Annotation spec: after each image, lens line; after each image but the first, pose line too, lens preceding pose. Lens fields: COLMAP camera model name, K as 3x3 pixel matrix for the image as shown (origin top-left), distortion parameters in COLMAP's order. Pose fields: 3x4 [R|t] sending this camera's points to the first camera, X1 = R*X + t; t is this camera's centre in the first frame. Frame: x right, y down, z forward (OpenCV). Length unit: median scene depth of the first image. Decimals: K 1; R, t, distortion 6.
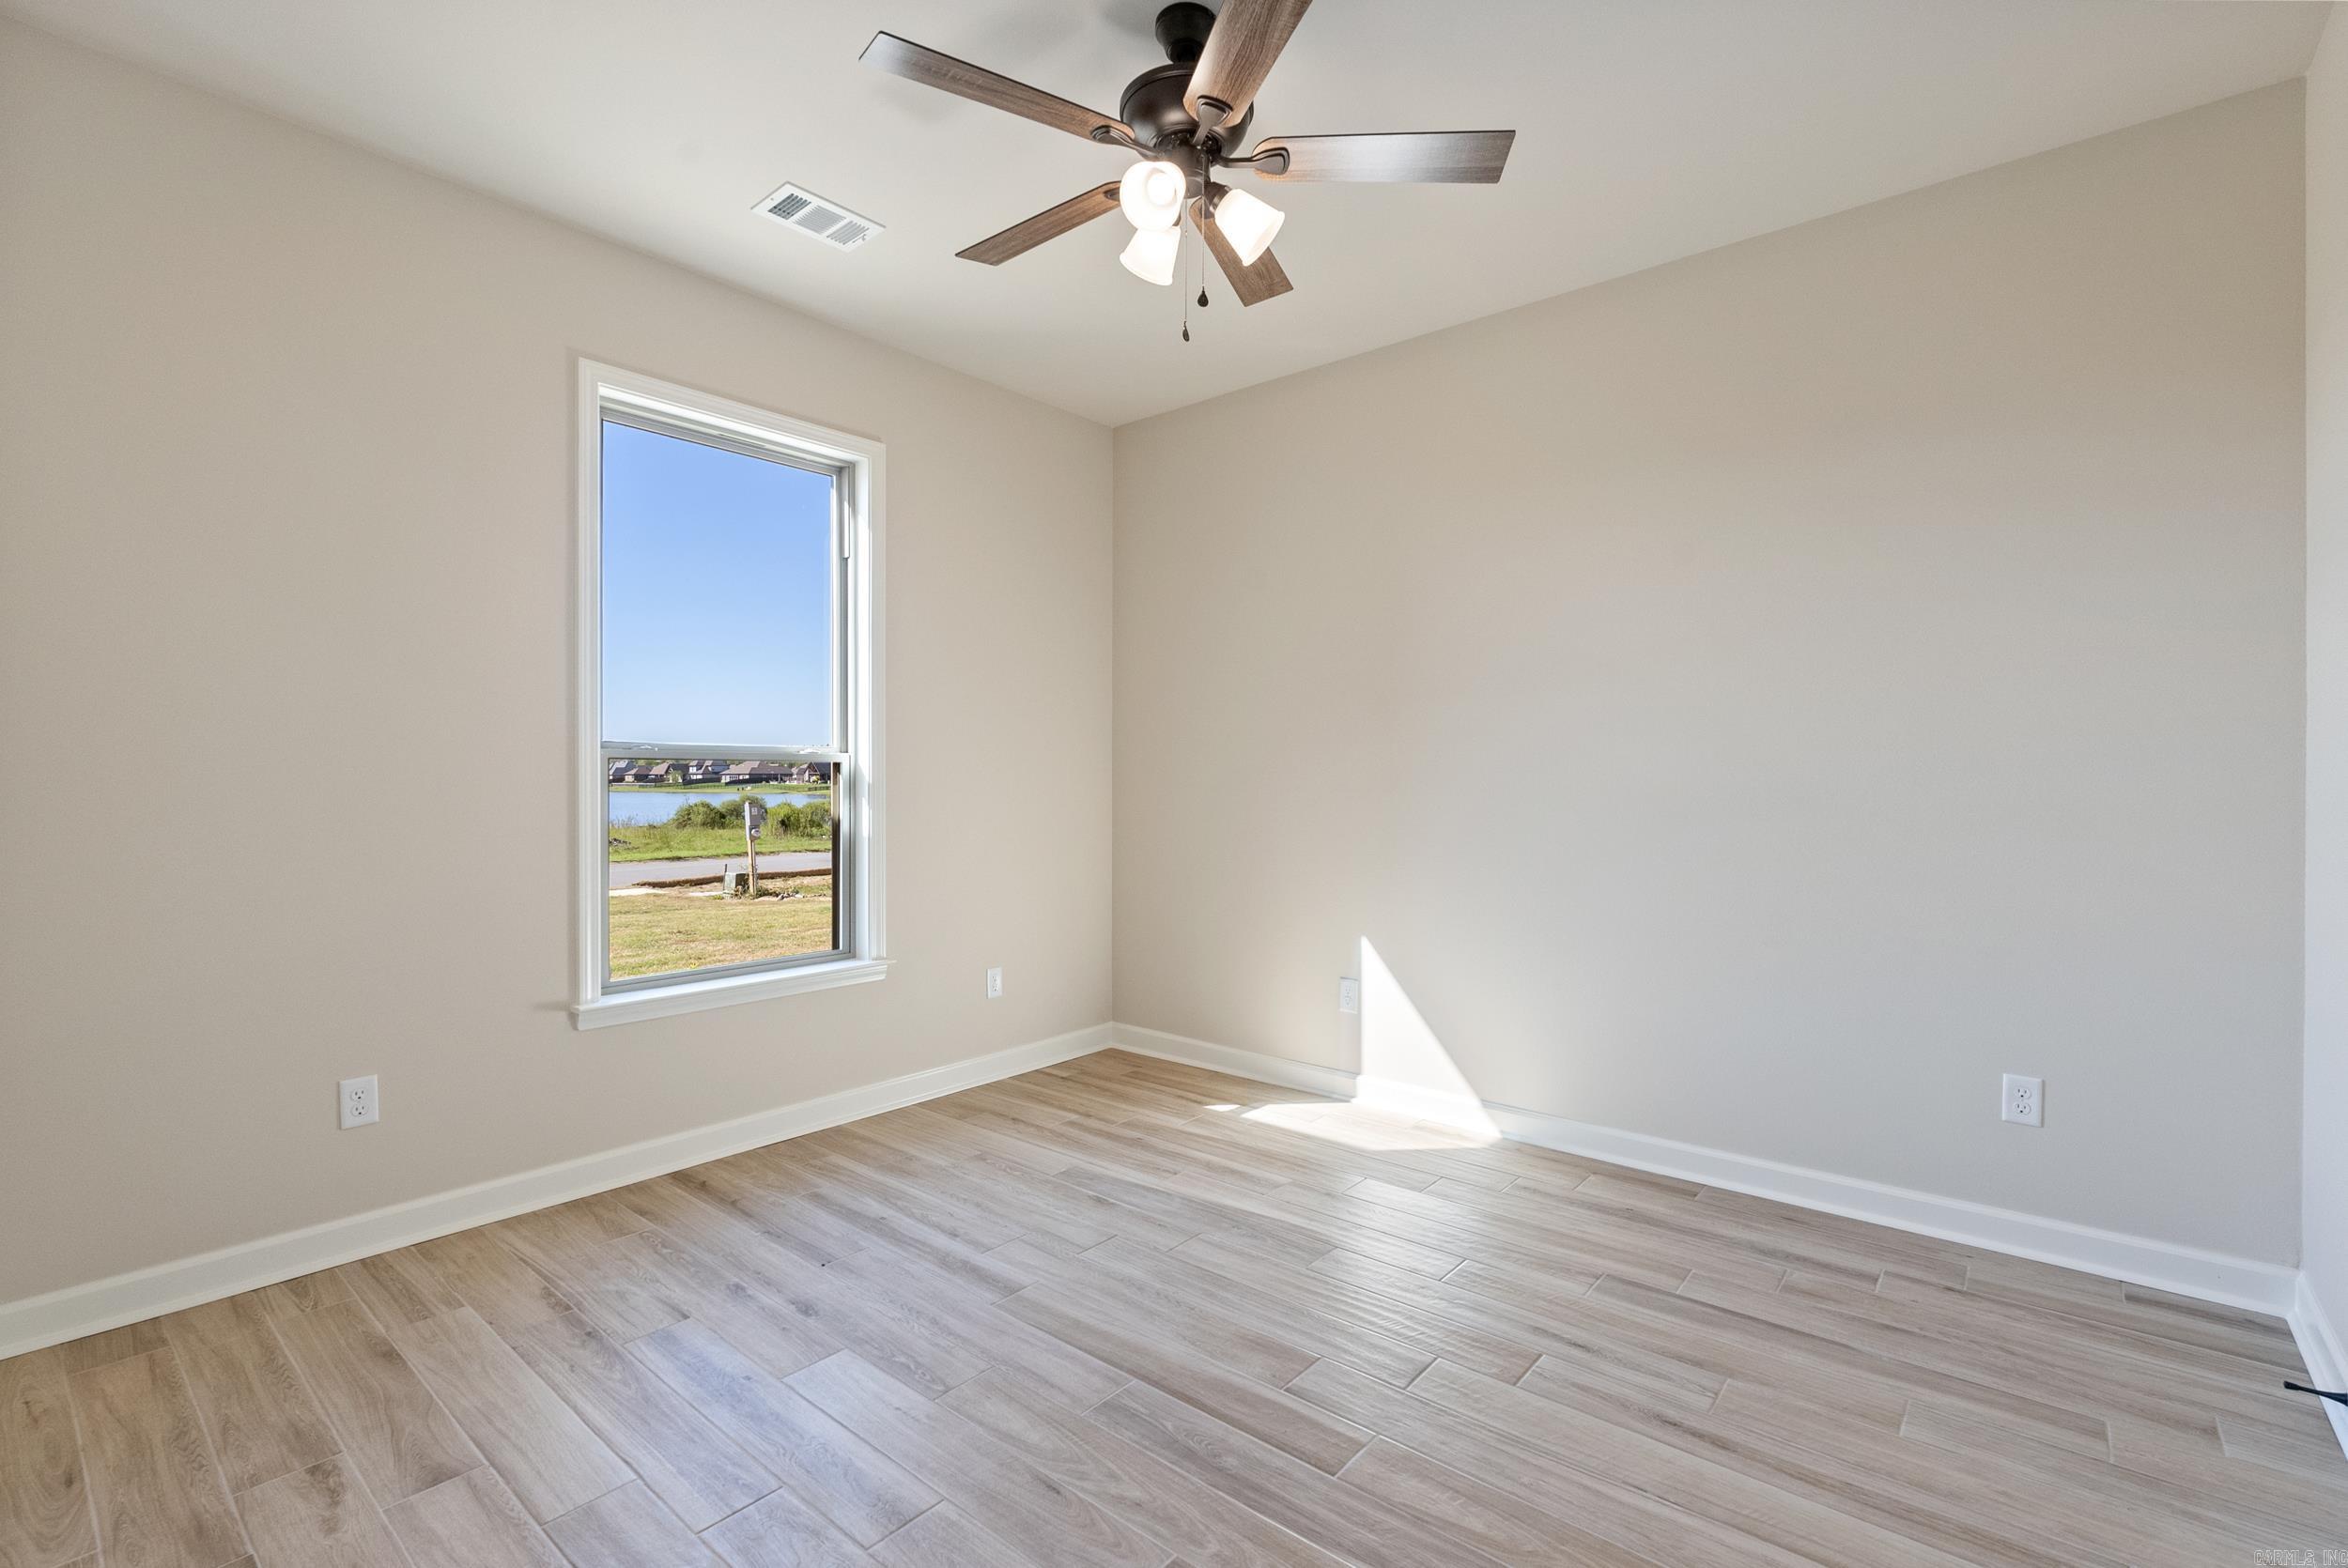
lens RADIAL K [[1032.2, 0, 1176.2], [0, 1032.2, 782.8], [0, 0, 1]] dist [-0.007433, 0.001035]
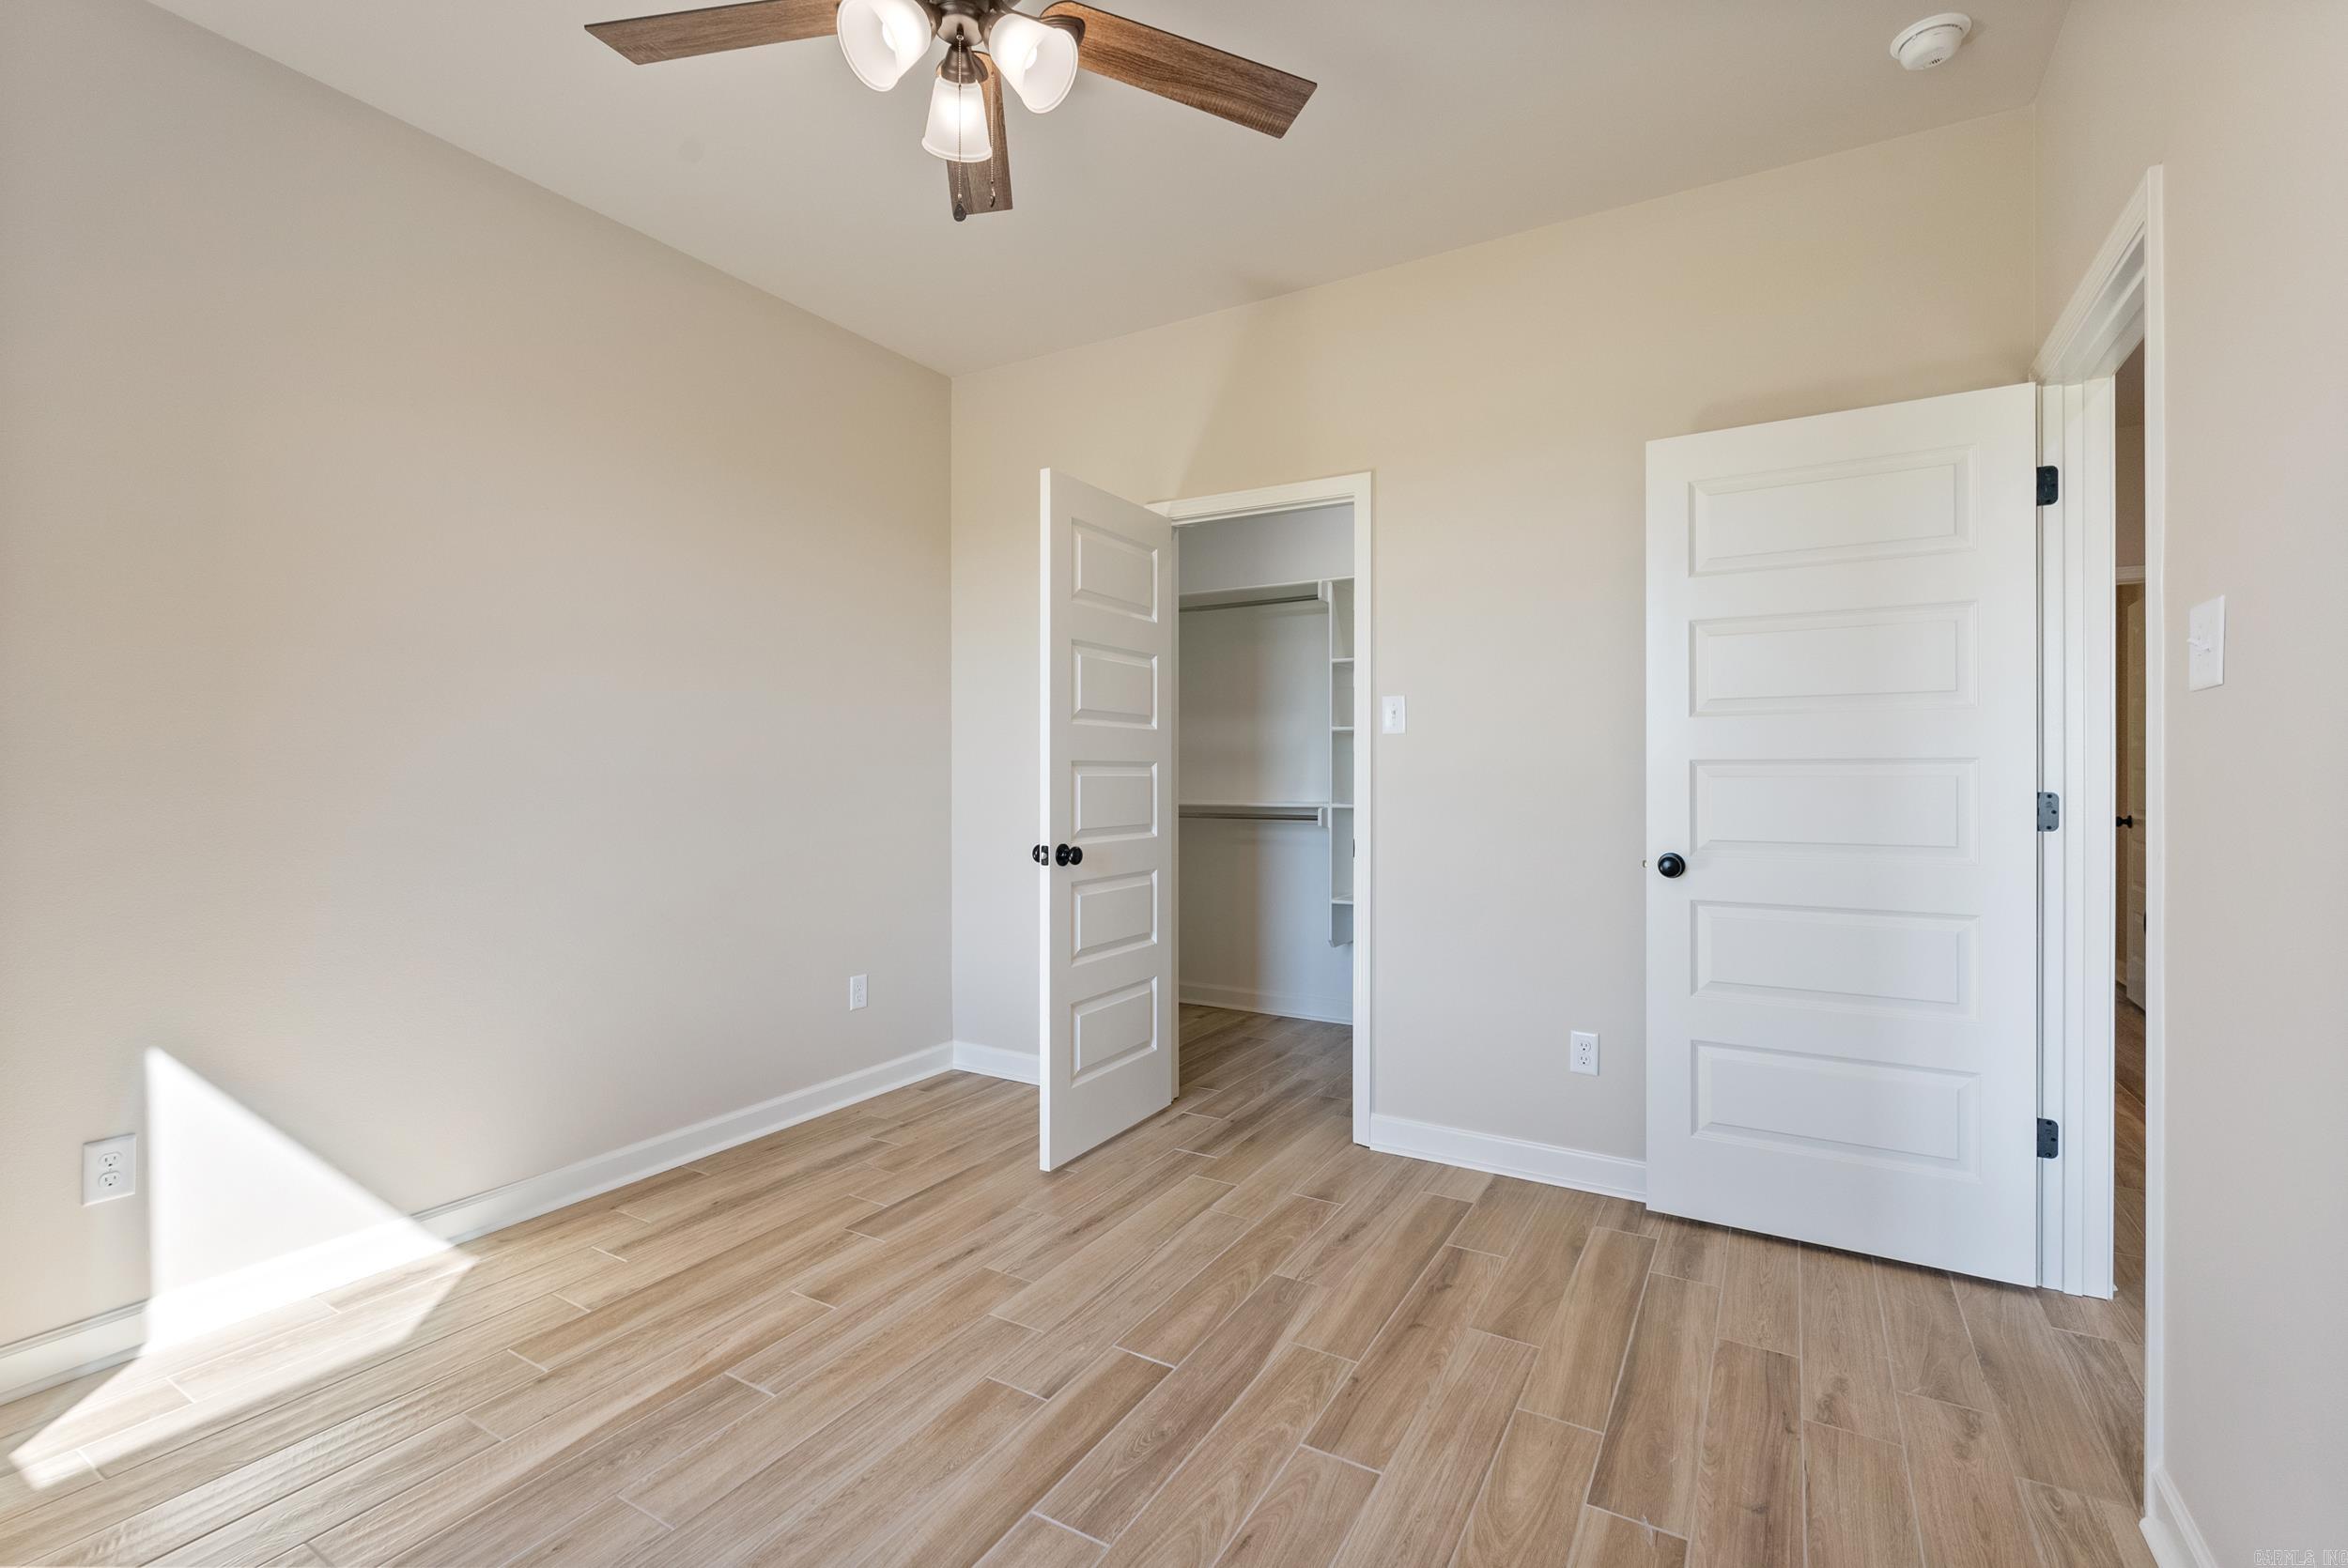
lens RADIAL K [[1035.8, 0, 1177.8], [0, 1035.8, 782.4], [0, 0, 1]] dist [-0.005844, 0.000179]
pose [[-0.162759, -0.014245, 0.986563, -0.717234], [0.004155, 0.999877, 0.015123, -0.001974], [-0.986657, 0.006561, -0.162679, 0.858870]]
